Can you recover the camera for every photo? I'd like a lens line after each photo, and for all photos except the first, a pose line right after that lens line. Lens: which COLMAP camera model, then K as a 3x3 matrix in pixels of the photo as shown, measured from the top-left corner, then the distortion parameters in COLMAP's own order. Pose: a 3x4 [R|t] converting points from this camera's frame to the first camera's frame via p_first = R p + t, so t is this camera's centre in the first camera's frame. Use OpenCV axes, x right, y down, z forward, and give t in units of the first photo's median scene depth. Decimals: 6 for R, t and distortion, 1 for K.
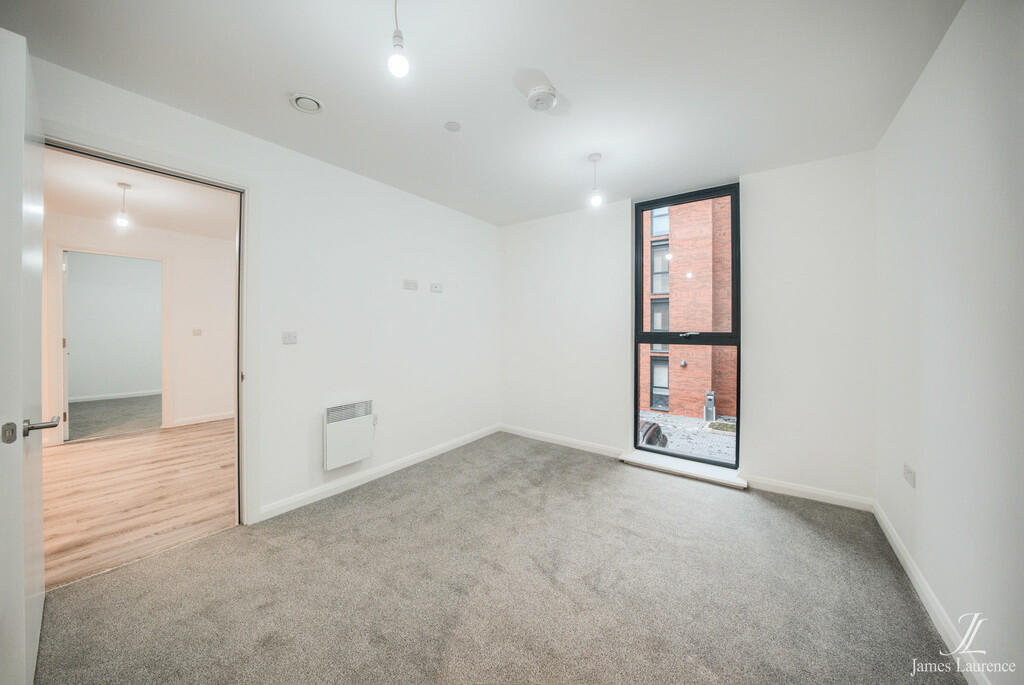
lens RADIAL K [[349.2, 0, 508.0], [0, 349.2, 331.0], [0, 0, 1]] dist [-0.001401, -0.000182]
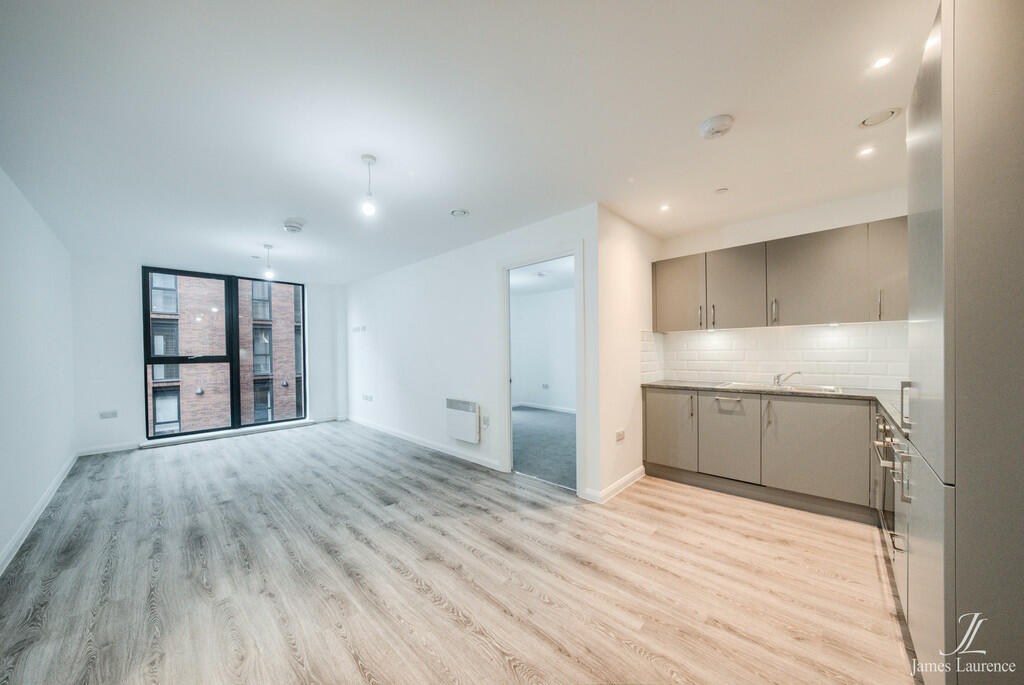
lens RADIAL K [[338.9, 0, 493.7], [0, 338.9, 355.0], [0, 0, 1]] dist [-0.023241, 0.005447]
pose [[0.124656, -0.014176, 0.992099, -0.414267], [0.017951, 0.999766, 0.012030, 0.000582], [-0.992038, 0.016309, 0.124881, 0.158268]]
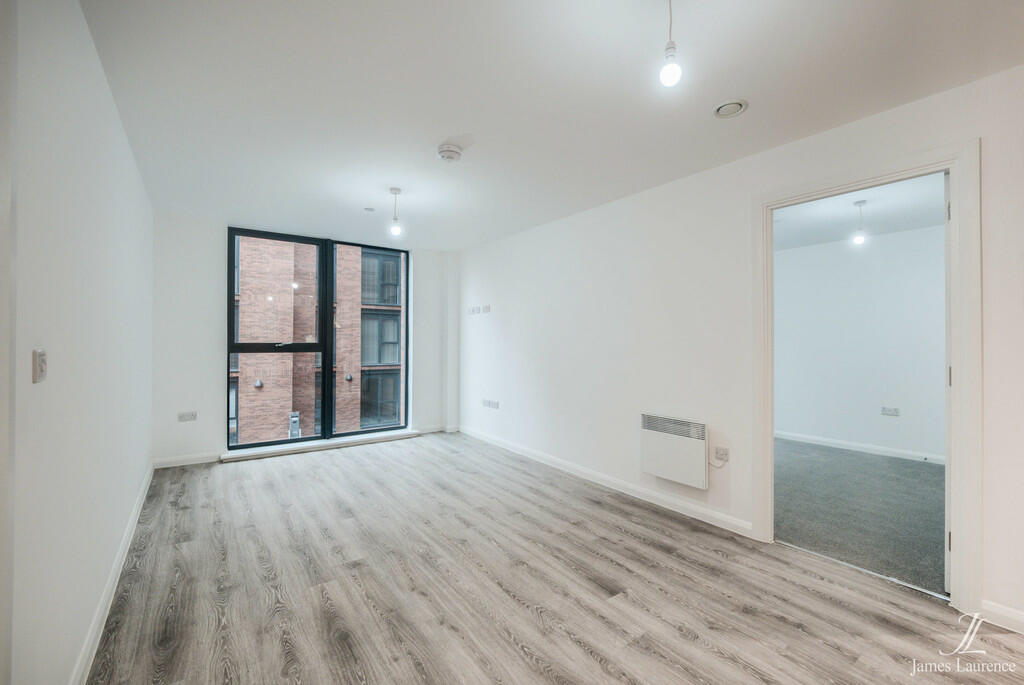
lens RADIAL K [[420.4, 0, 512.0], [0, 420.4, 342.5], [0, 0, 1]] dist [-0.009110, -0.000037]
pose [[0.283973, -0.000334, 0.958832, -0.375970], [0.002893, 0.999996, -0.000508, 0.000381], [-0.958828, 0.002919, 0.283972, 0.245123]]
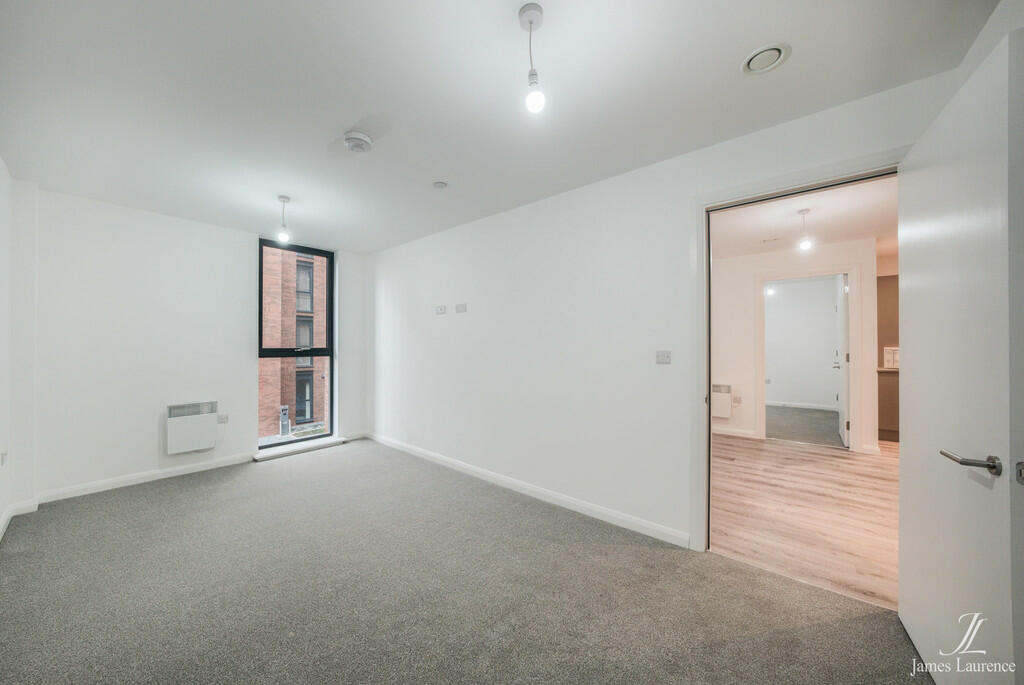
lens RADIAL K [[338.9, 0, 493.7], [0, 338.9, 355.0], [0, 0, 1]] dist [-0.023241, 0.005447]
pose [[0.061164, -0.032701, 0.997592, -0.503879], [0.011353, 0.999421, 0.032064, -0.002675], [-0.998063, 0.009364, 0.061500, 0.439968]]
